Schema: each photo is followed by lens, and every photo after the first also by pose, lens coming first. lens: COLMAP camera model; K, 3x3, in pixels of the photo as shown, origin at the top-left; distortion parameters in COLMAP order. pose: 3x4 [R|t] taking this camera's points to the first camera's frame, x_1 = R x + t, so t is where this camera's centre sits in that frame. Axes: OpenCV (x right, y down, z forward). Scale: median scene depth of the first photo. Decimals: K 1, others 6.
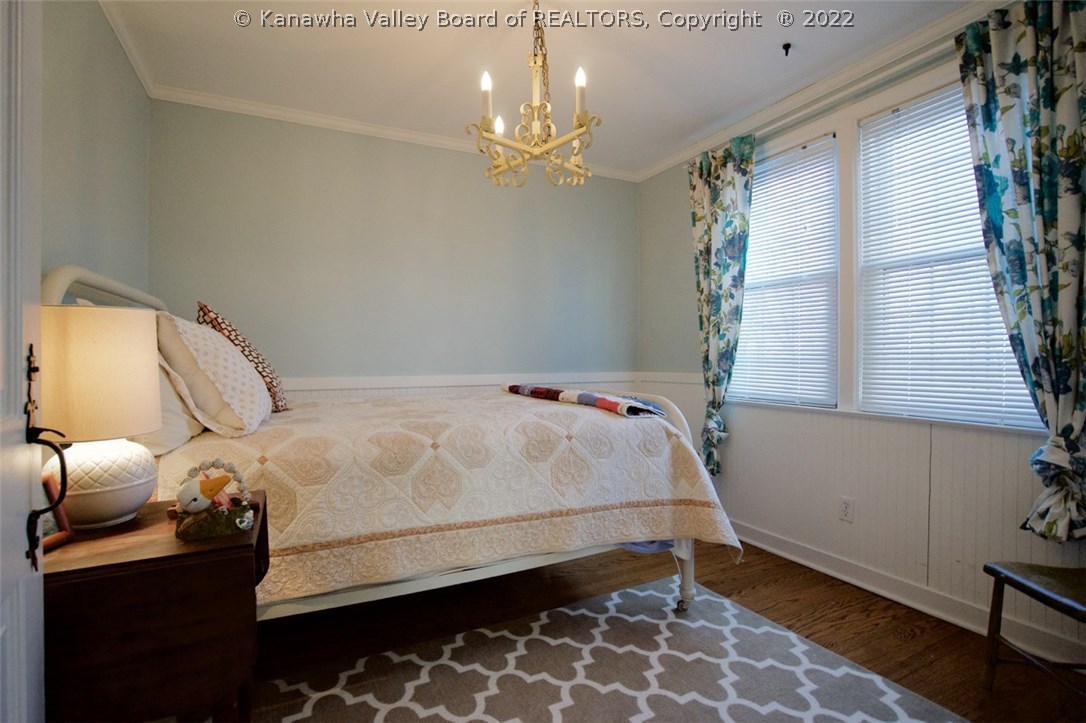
lens RADIAL K [[498.0, 0, 546.2], [0, 498.0, 362.8], [0, 0, 1]] dist [-0.027553, 0.000052]
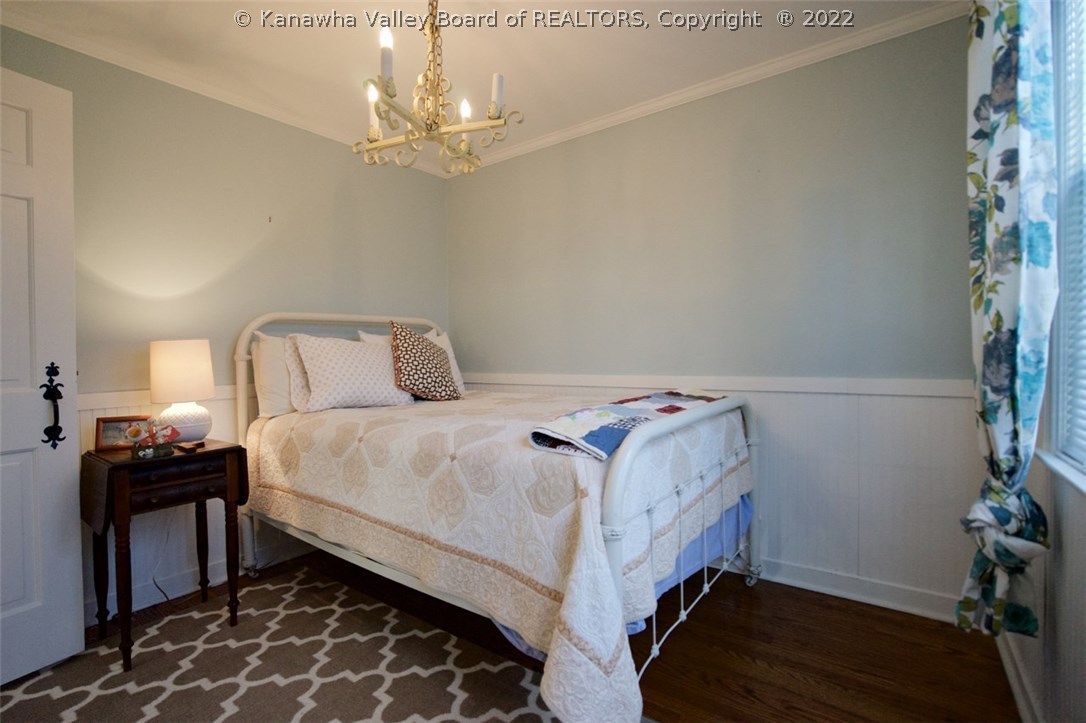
lens RADIAL K [[498.0, 0, 544.1], [0, 498.0, 360.0], [0, 0, 1]] dist [-0.027553, 0.000052]
pose [[0.450946, 0.007748, -0.892517, 0.887663], [0.005326, 0.999921, 0.011371, -0.023536], [0.892535, -0.009881, 0.450869, 0.784363]]
